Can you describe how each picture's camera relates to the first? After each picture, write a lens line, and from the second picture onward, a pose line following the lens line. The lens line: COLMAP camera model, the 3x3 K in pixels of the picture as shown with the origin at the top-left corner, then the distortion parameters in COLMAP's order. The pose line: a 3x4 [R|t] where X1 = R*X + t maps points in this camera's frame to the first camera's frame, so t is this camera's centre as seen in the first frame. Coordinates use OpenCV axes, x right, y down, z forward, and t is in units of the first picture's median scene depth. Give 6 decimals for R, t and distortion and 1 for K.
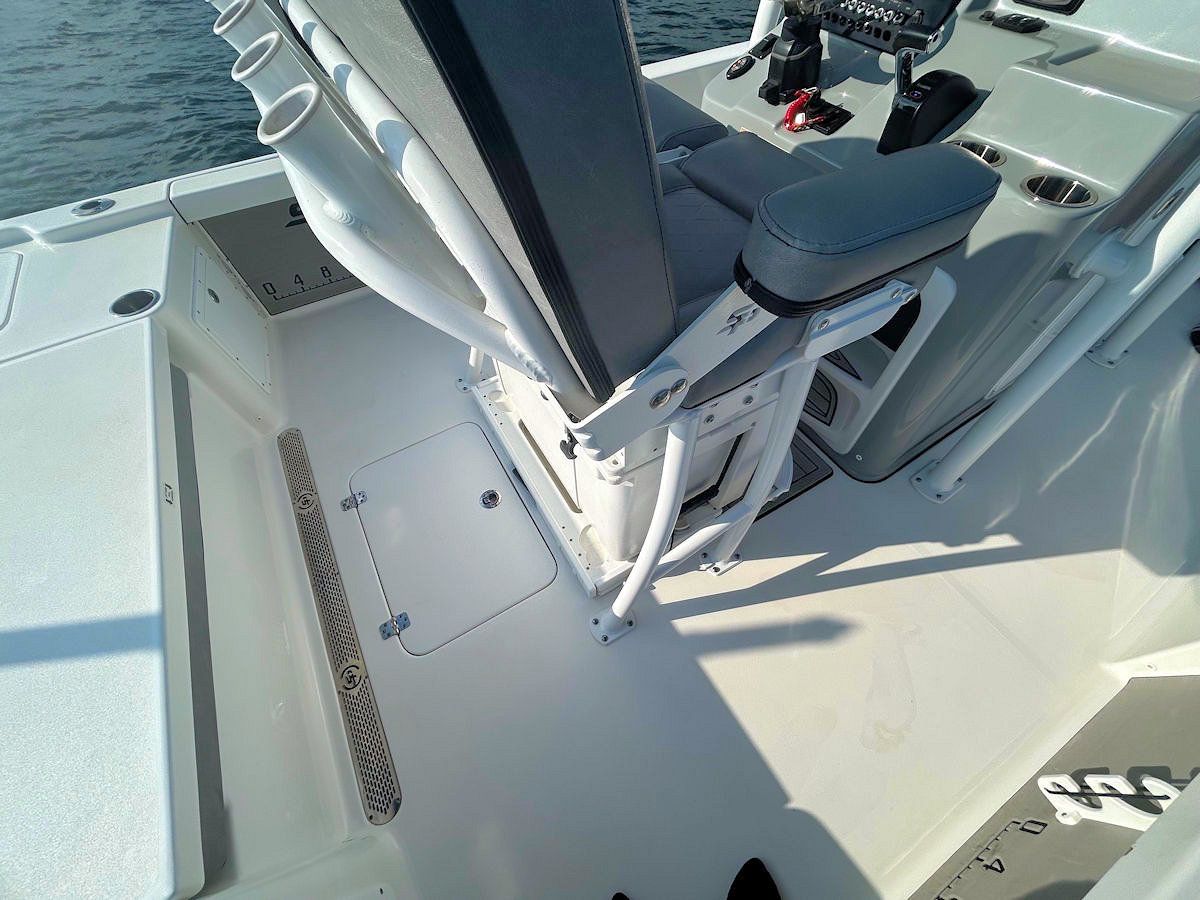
lens RADIAL K [[487.1, 0, 600.0], [0, 487.1, 450.0], [0, 0, 1]] dist [-0.002137, -0.000437]
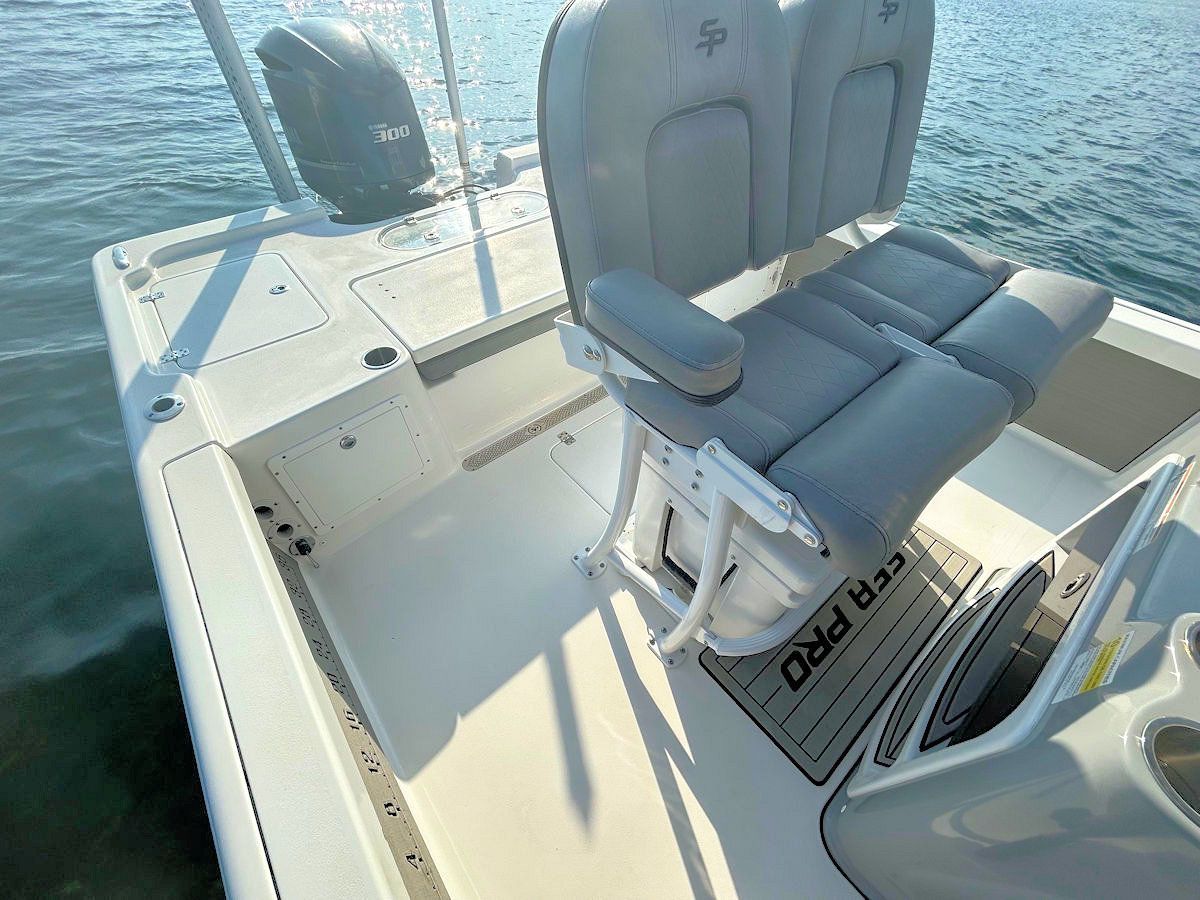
lens RADIAL K [[474.6, 0, 605.7], [0, 474.6, 436.9], [0, 0, 1]] dist [0.015925, 0.000017]
pose [[0.174070, 0.728541, -0.662516, 0.562787], [-0.797760, 0.498754, 0.338855, -0.229544], [0.577303, 0.469544, 0.668019, 0.079383]]
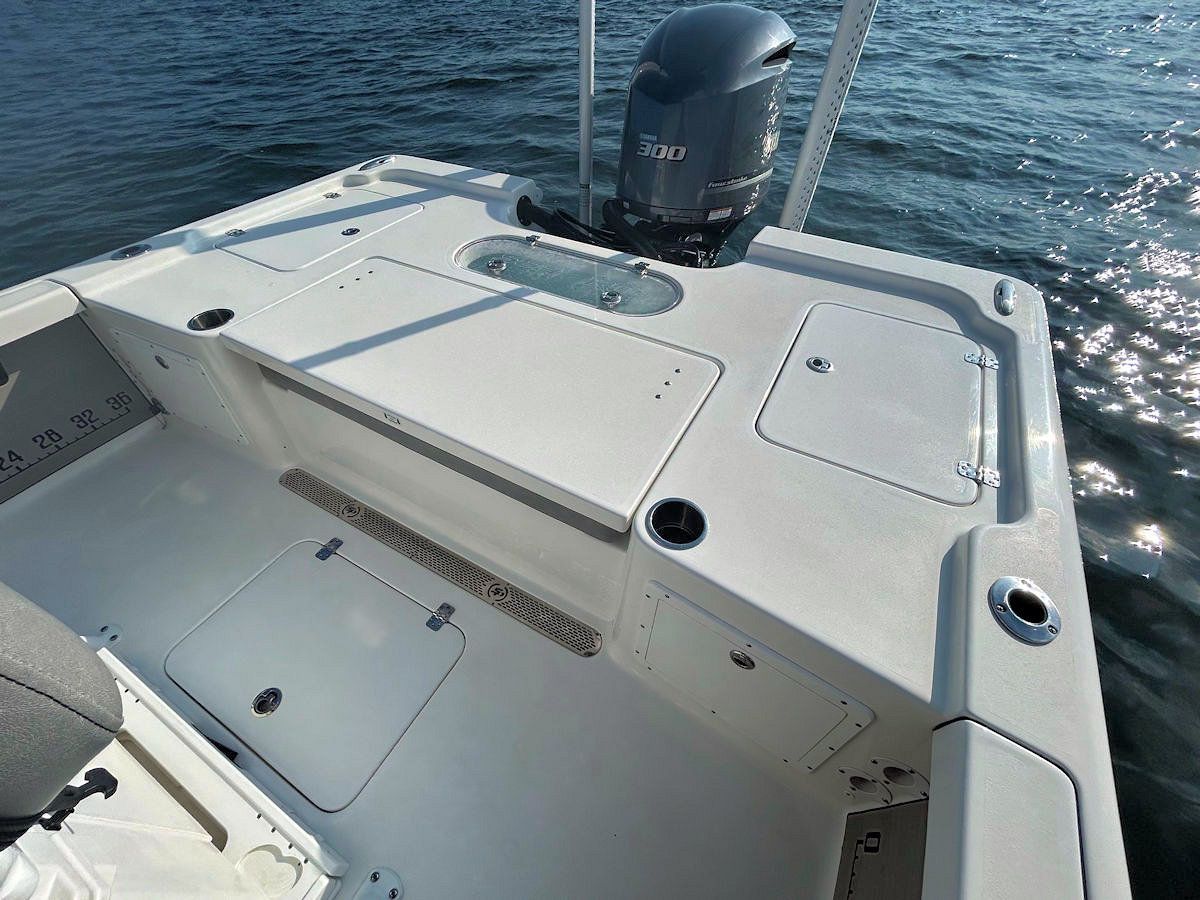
lens RADIAL K [[487.1, 0, 600.0], [0, 487.1, 450.0], [0, 0, 1]] dist [-0.002137, -0.000437]
pose [[-0.857596, 0.386915, -0.338860, -0.652616], [-0.410298, -0.117381, 0.904366, -0.880619], [0.310137, 0.914614, 0.259416, 0.673580]]
